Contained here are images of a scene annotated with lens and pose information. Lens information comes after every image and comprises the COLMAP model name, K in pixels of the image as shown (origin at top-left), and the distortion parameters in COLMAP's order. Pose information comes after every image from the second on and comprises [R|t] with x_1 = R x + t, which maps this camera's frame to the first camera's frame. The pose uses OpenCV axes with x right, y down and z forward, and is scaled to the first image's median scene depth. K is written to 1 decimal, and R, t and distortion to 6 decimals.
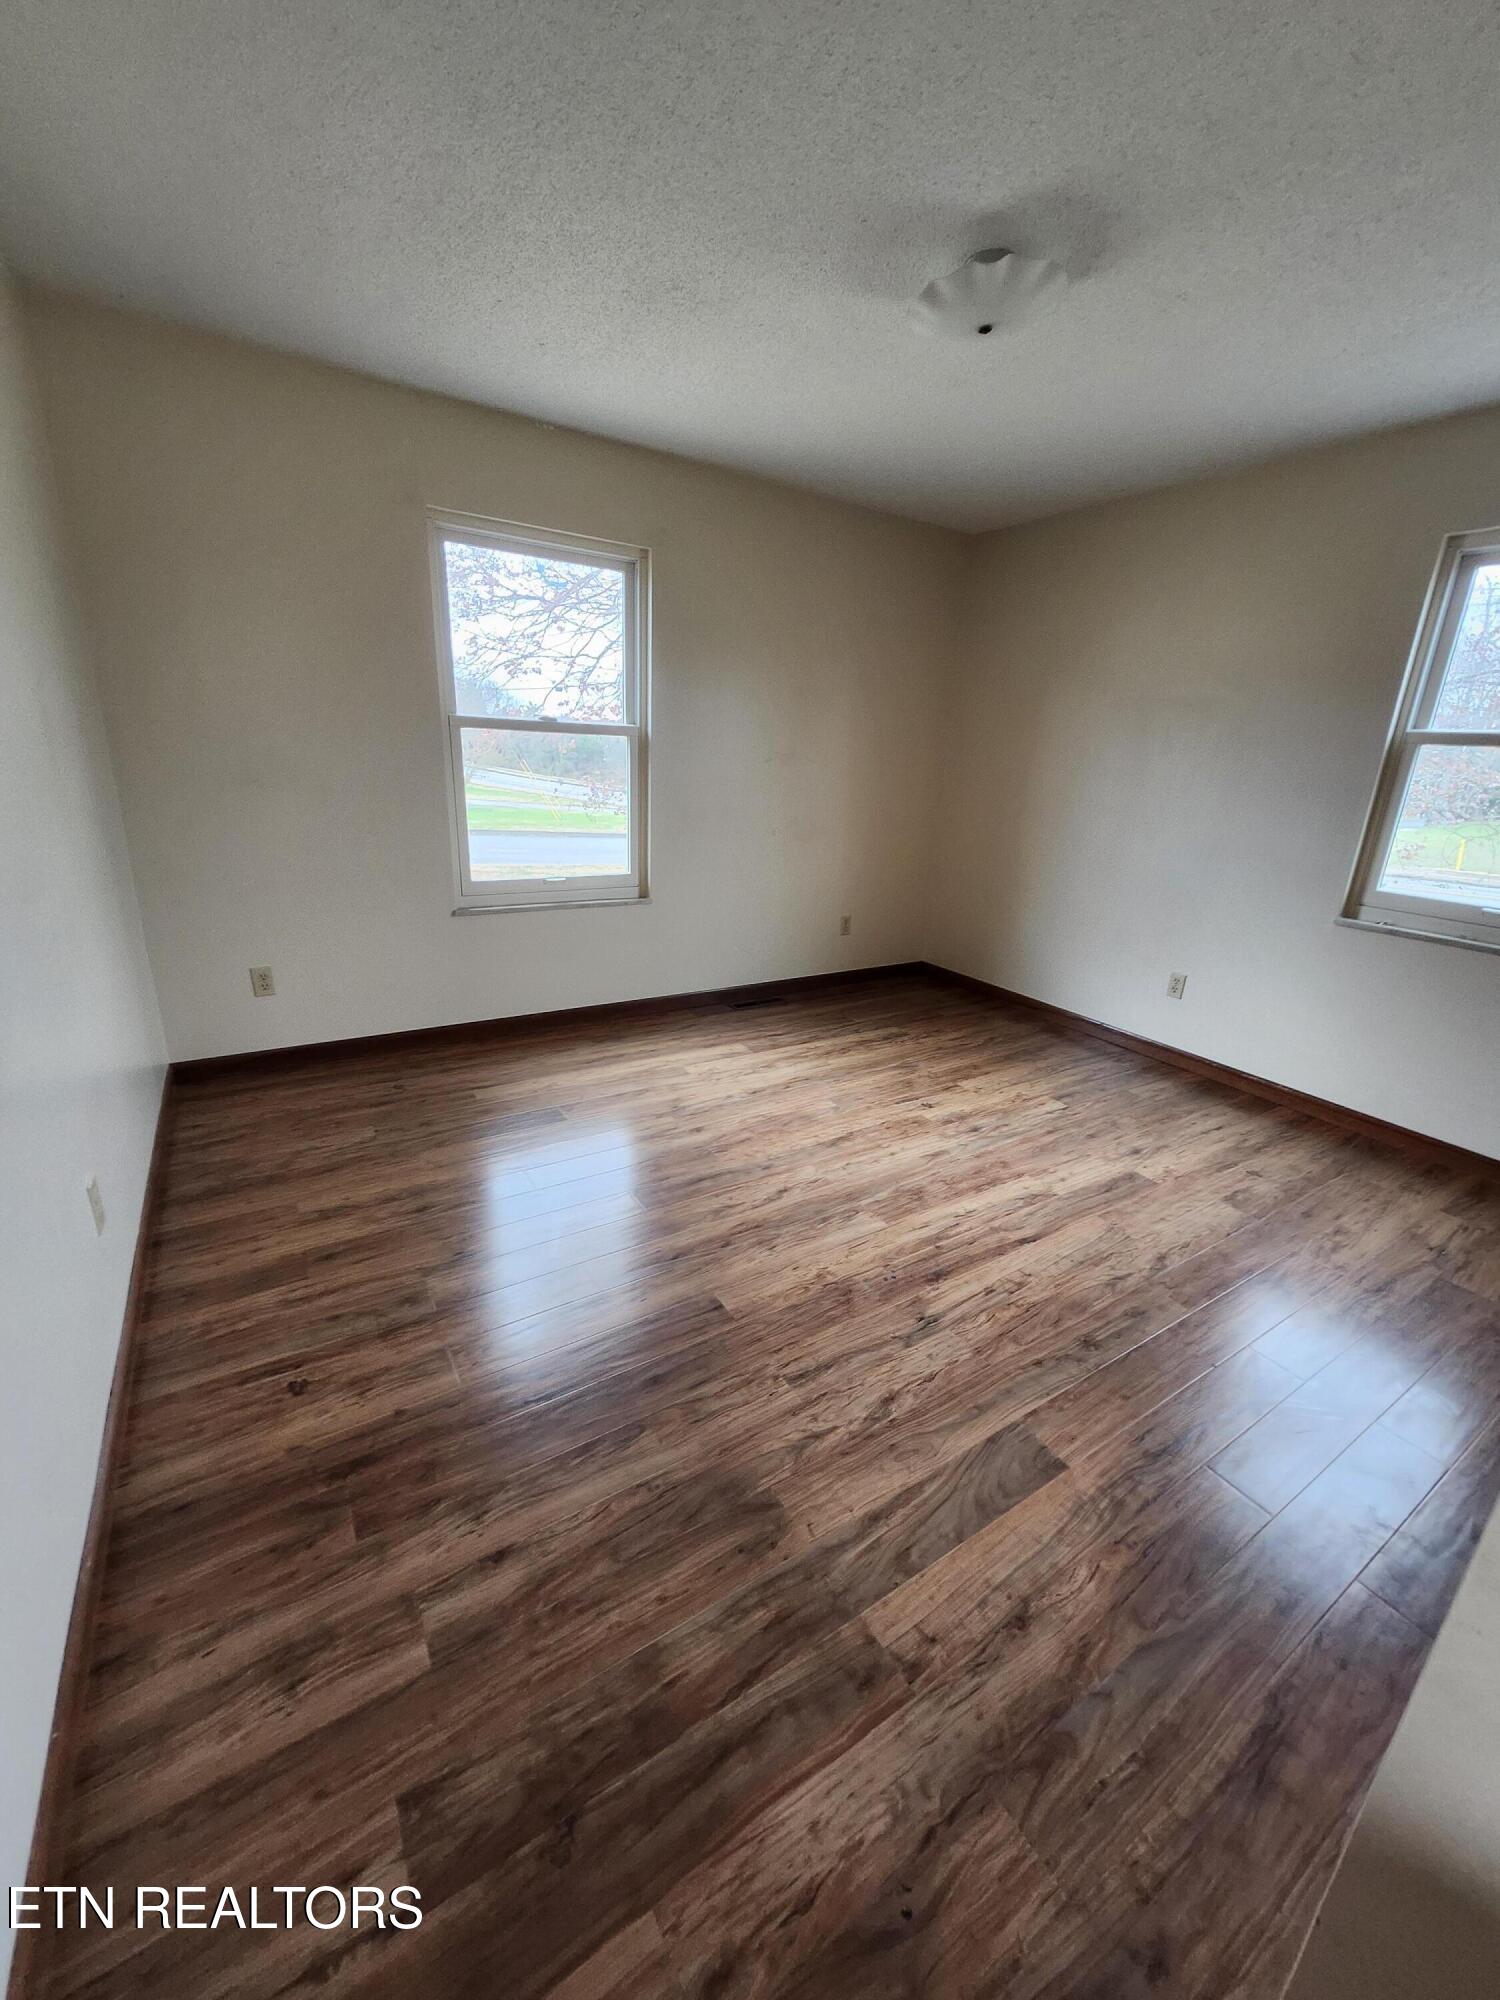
lens RADIAL K [[782.7, 0, 753.4], [0, 782.7, 1008.5], [0, 0, 1]] dist [0.000951, 0.000239]
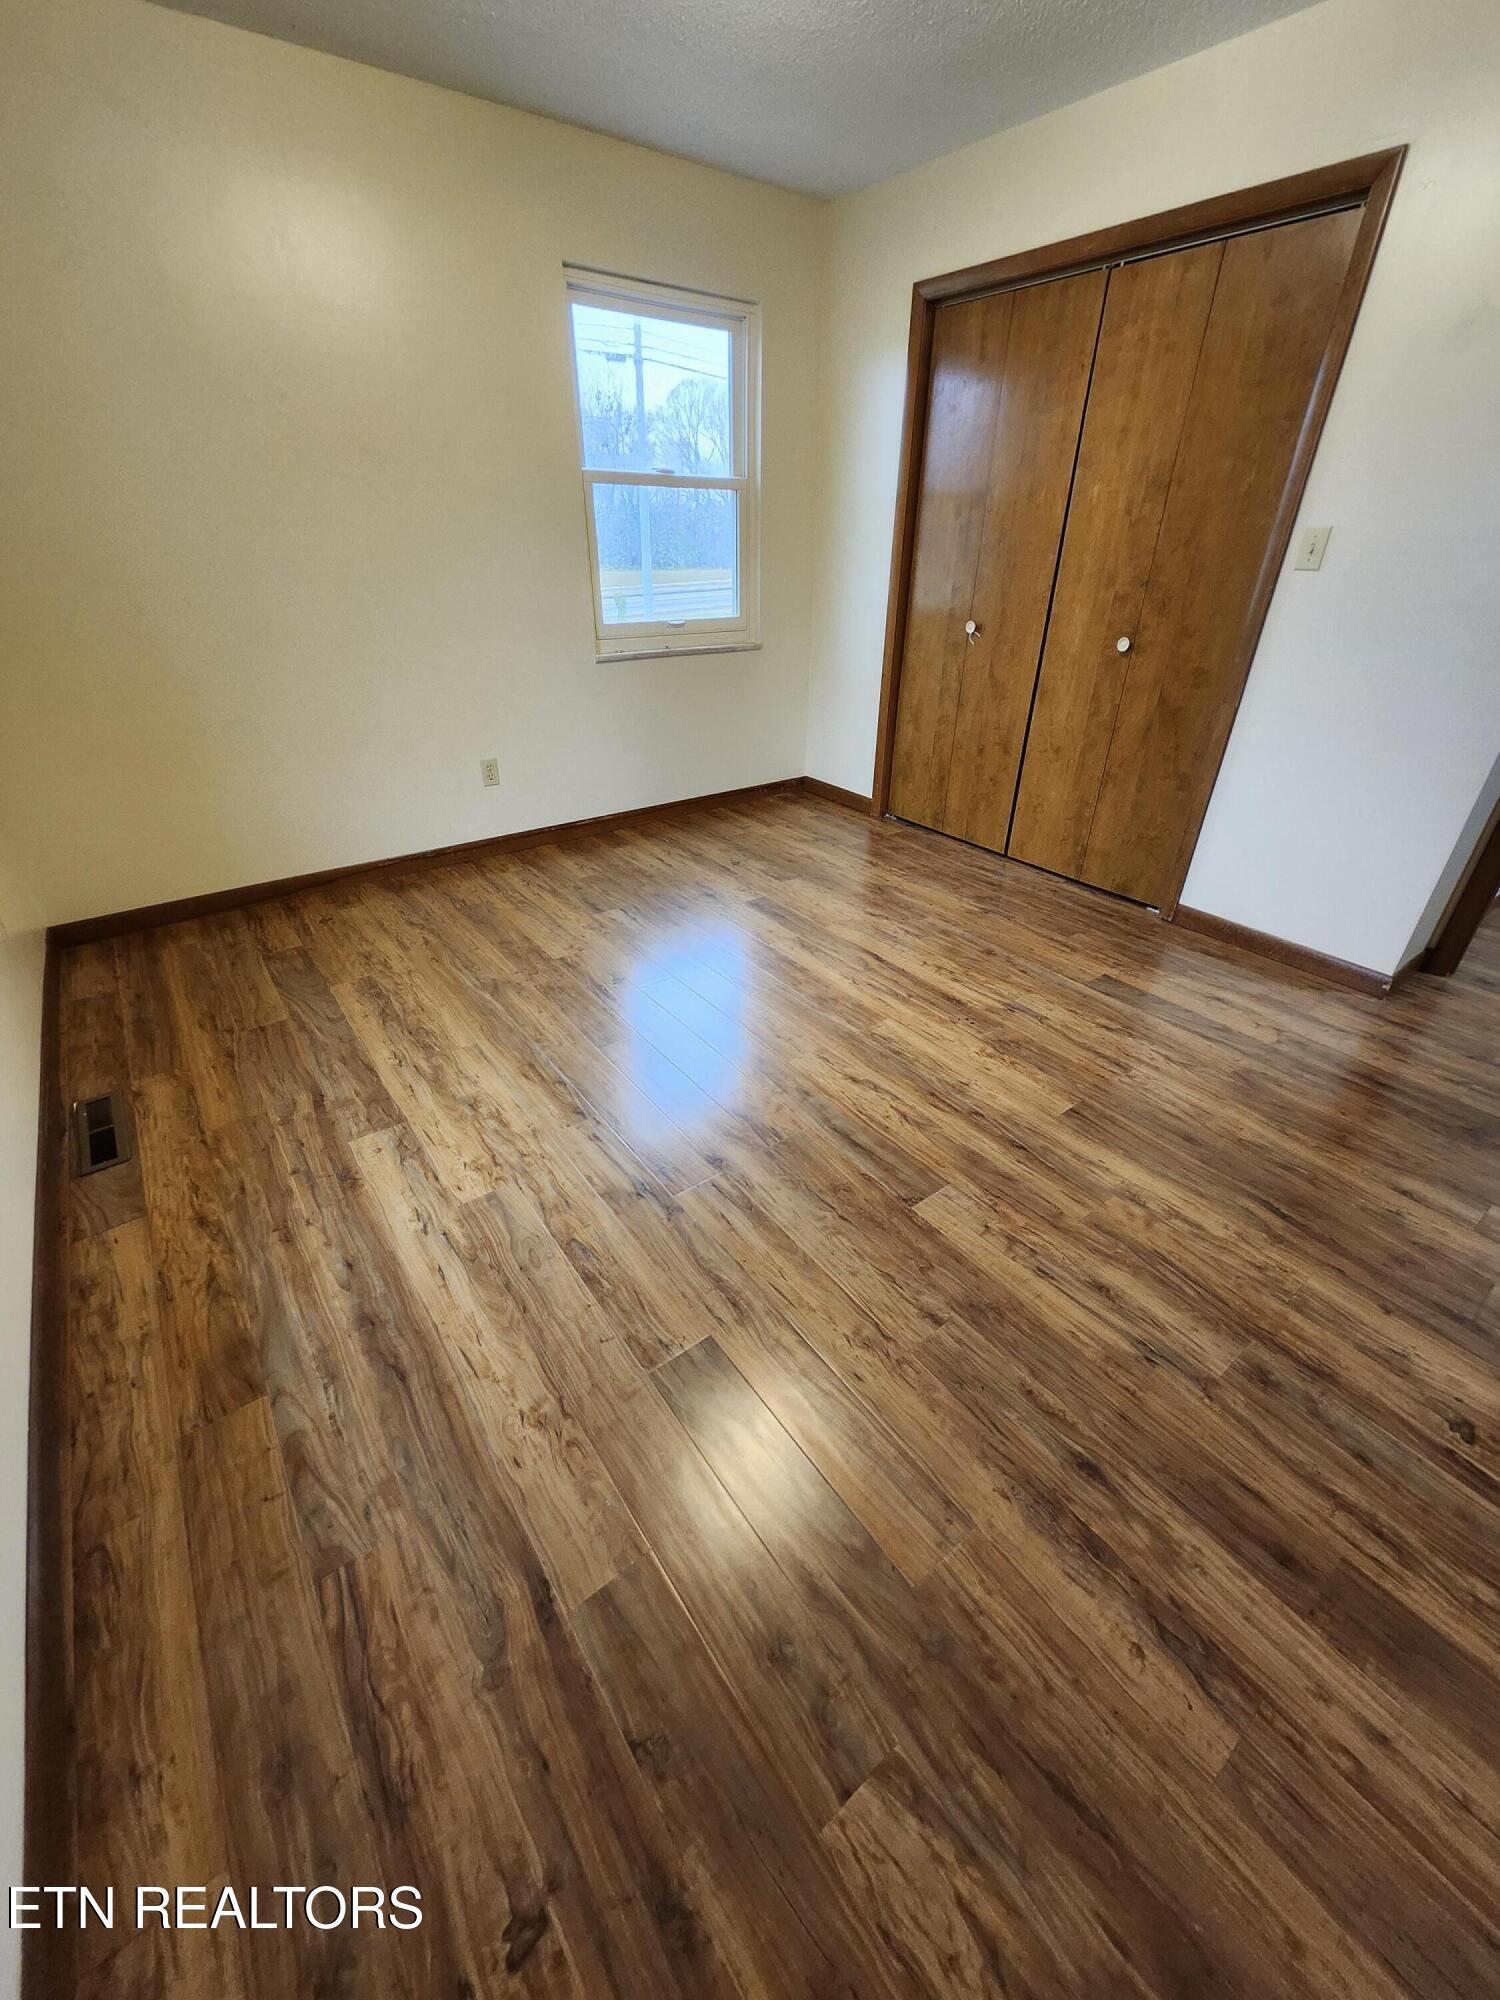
lens RADIAL K [[782.7, 0, 753.4], [0, 782.7, 1008.5], [0, 0, 1]] dist [0.000951, 0.000239]
pose [[-0.089302, -0.557960, 0.825049, -0.633810], [0.298290, 0.775355, 0.556640, -0.351742], [-0.950289, 0.295813, 0.097193, 1.004039]]
